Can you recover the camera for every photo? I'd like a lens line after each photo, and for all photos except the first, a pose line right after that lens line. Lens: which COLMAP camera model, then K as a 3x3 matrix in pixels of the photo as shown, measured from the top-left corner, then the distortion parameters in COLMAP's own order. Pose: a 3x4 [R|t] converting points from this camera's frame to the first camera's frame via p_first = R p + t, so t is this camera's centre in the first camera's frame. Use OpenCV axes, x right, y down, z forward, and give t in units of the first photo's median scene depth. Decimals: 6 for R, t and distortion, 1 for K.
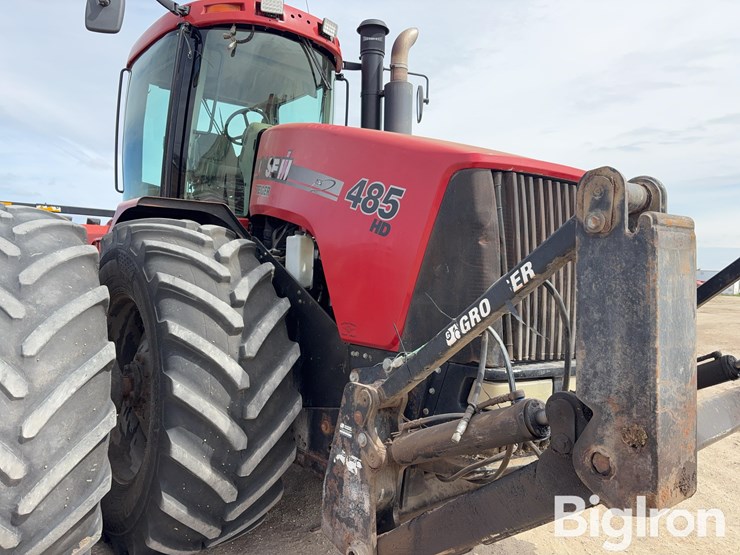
lens RADIAL K [[563.8, 0, 375.5], [0, 563.8, 277.7], [0, 0, 1]] dist [0.030134, -0.008539]
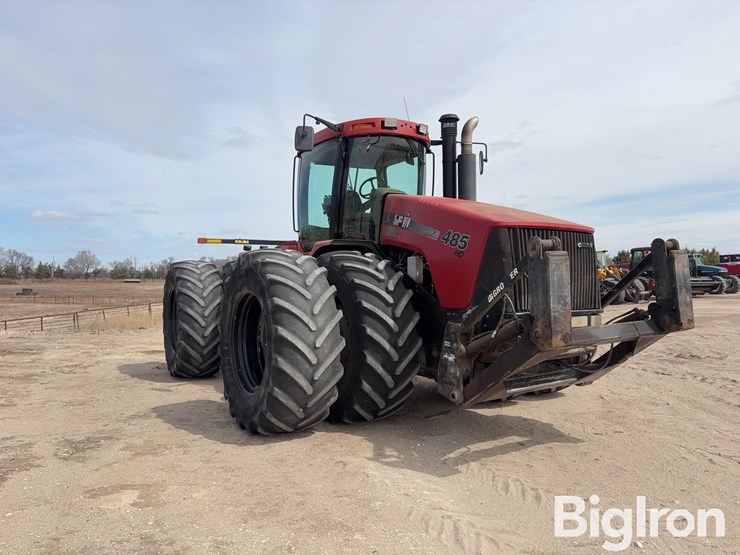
lens RADIAL K [[570.5, 0, 372.7], [0, 570.5, 281.6], [0, 0, 1]] dist [0.132967, -0.001954]
pose [[0.989699, -0.038009, -0.138027, -0.017803], [0.037947, 0.999275, -0.003079, 0.011800], [0.138044, -0.002190, 0.990424, -1.086596]]
